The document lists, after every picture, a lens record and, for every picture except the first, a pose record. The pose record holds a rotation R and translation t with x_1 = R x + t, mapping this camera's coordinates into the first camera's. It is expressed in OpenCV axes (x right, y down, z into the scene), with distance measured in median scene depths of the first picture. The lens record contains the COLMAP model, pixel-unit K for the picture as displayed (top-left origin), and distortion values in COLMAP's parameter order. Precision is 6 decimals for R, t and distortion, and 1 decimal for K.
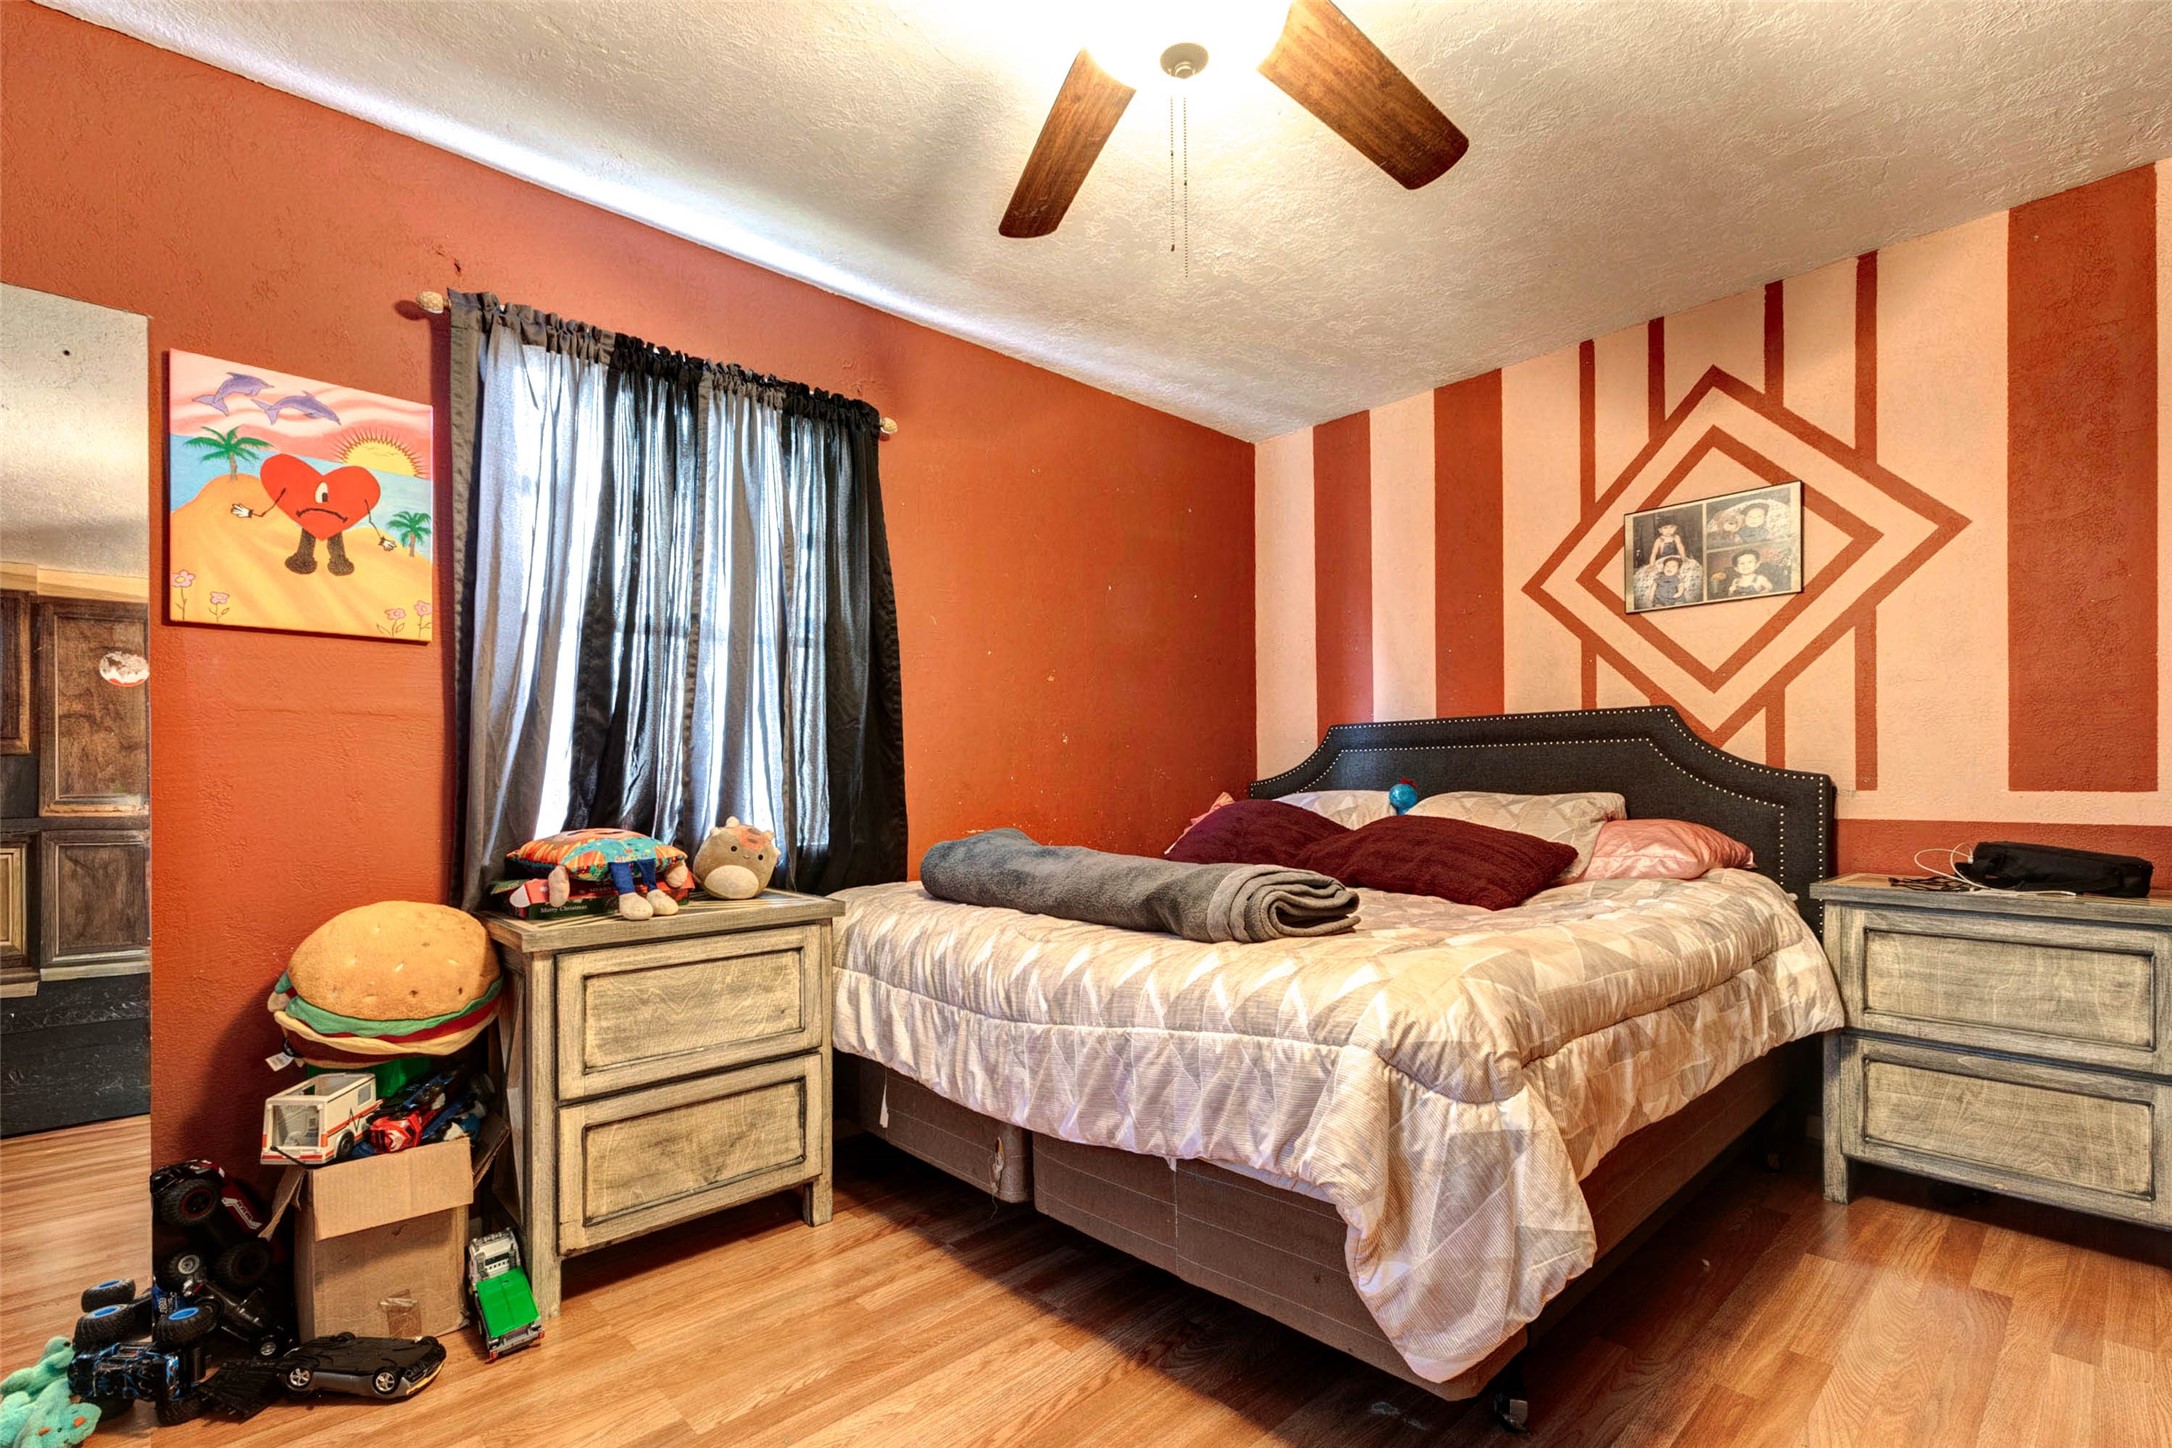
lens RADIAL K [[954.7, 0, 1092.8], [0, 954.7, 785.8], [0, 0, 1]] dist [0.009081, -0.002006]
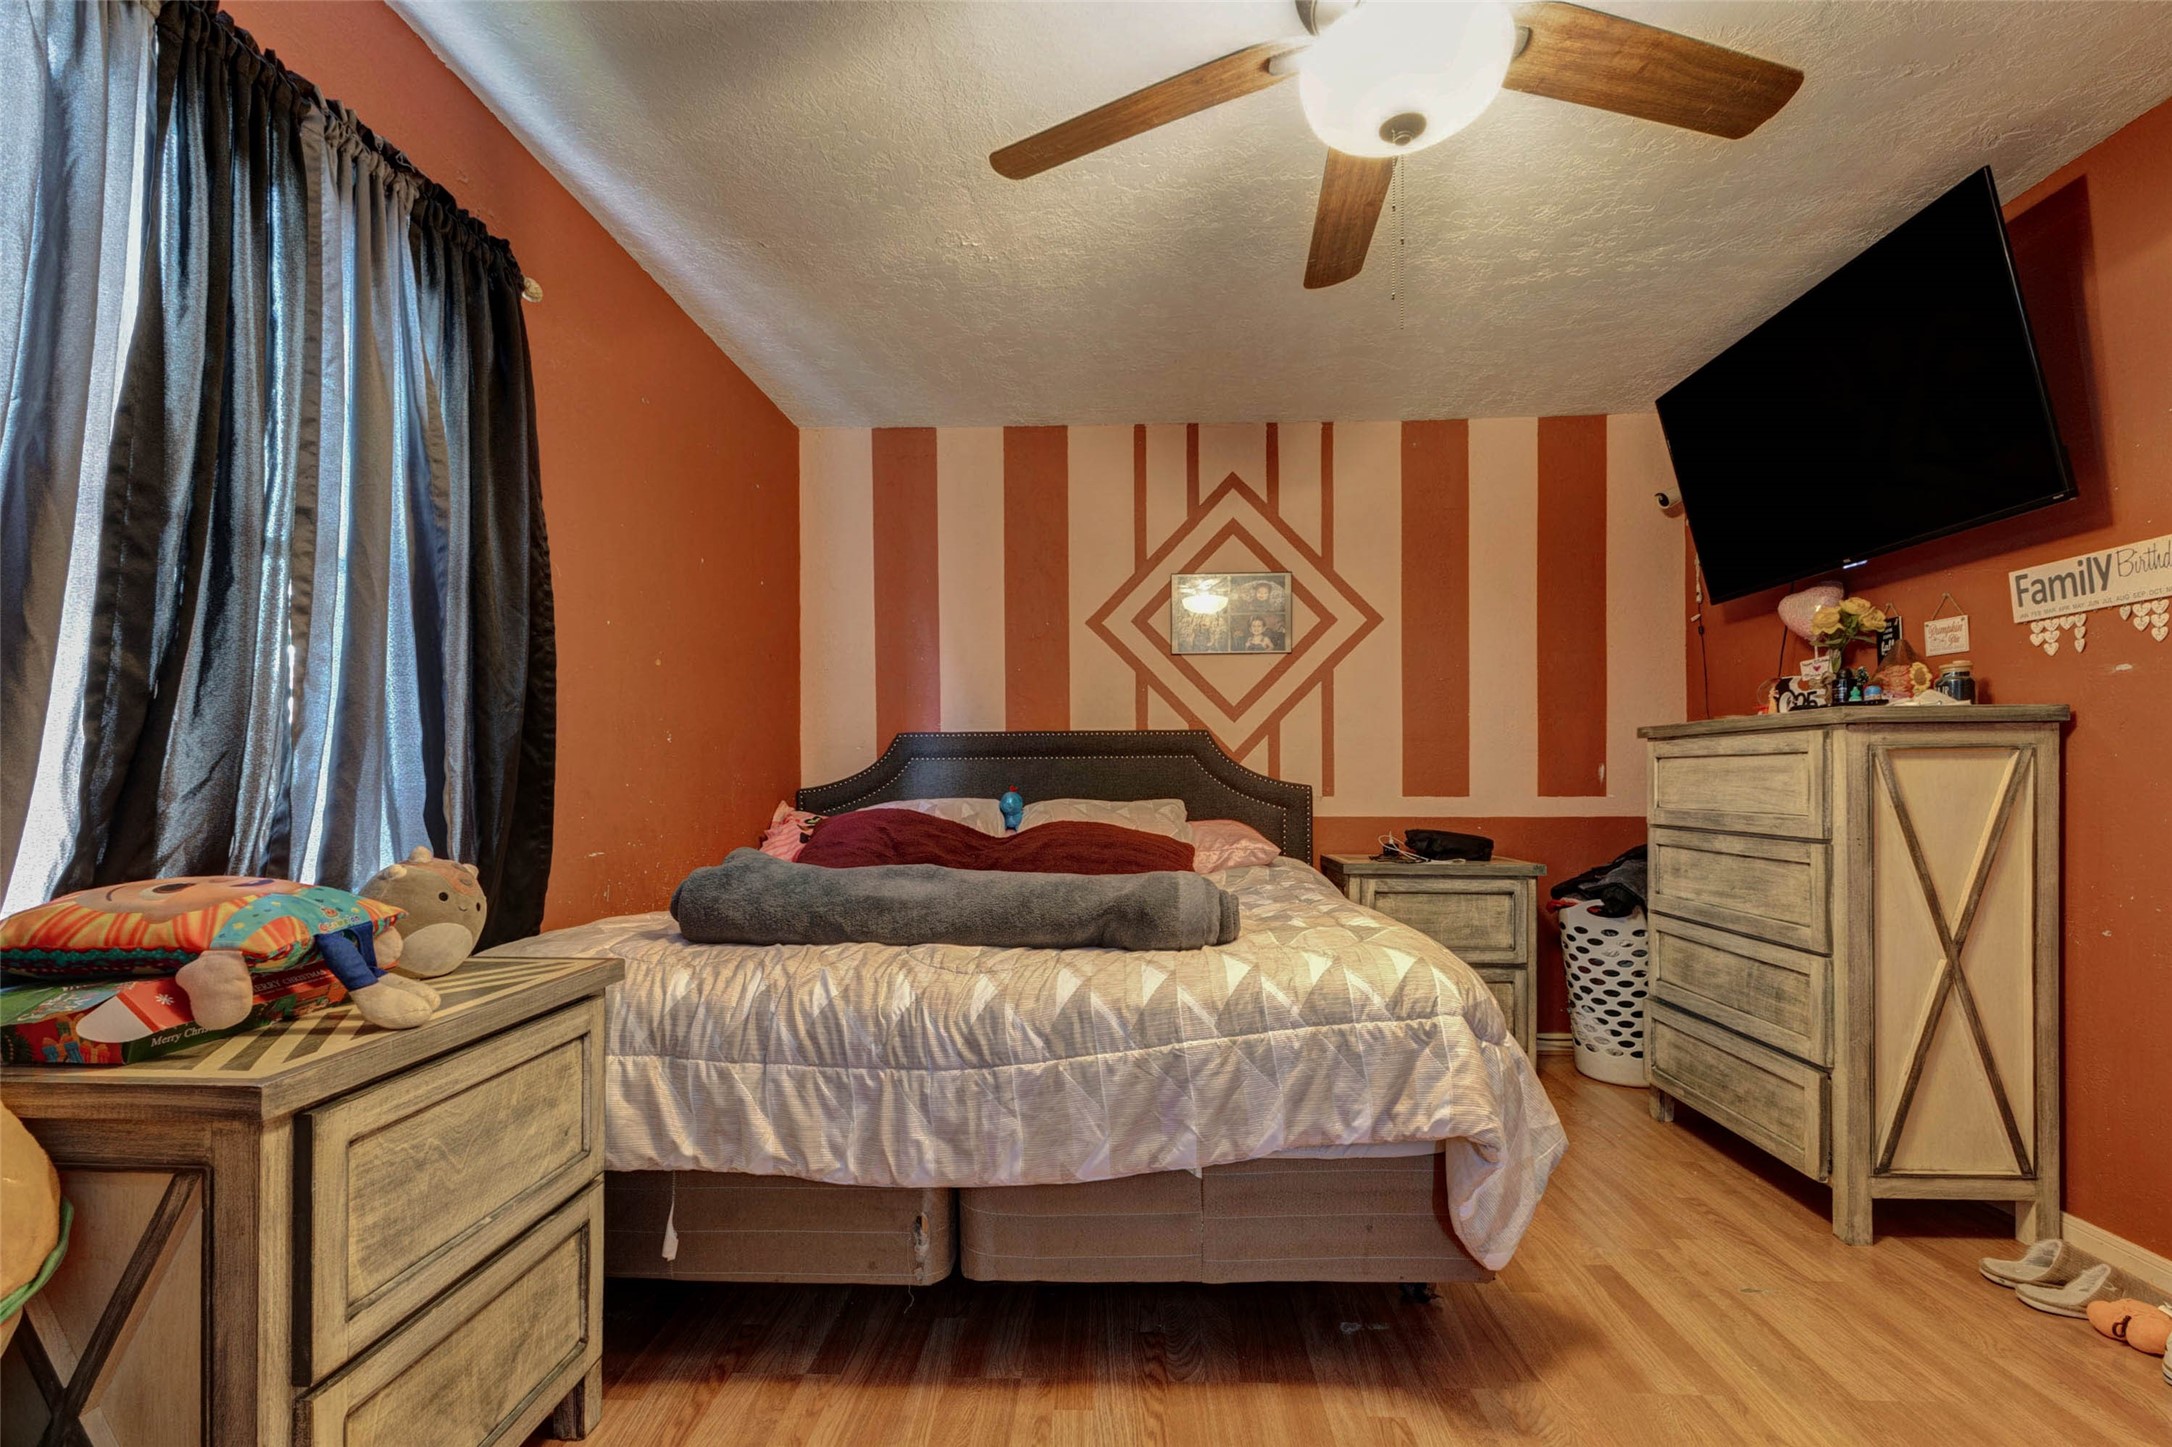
lens RADIAL K [[954.7, 0, 1038.3], [0, 954.7, 789.0], [0, 0, 1]] dist [0.009081, -0.002006]
pose [[0.732579, 0.001040, 0.680681, -0.546186], [0.000258, 0.999998, -0.001806, -0.004179], [-0.680682, 0.001499, 0.732578, 0.283250]]
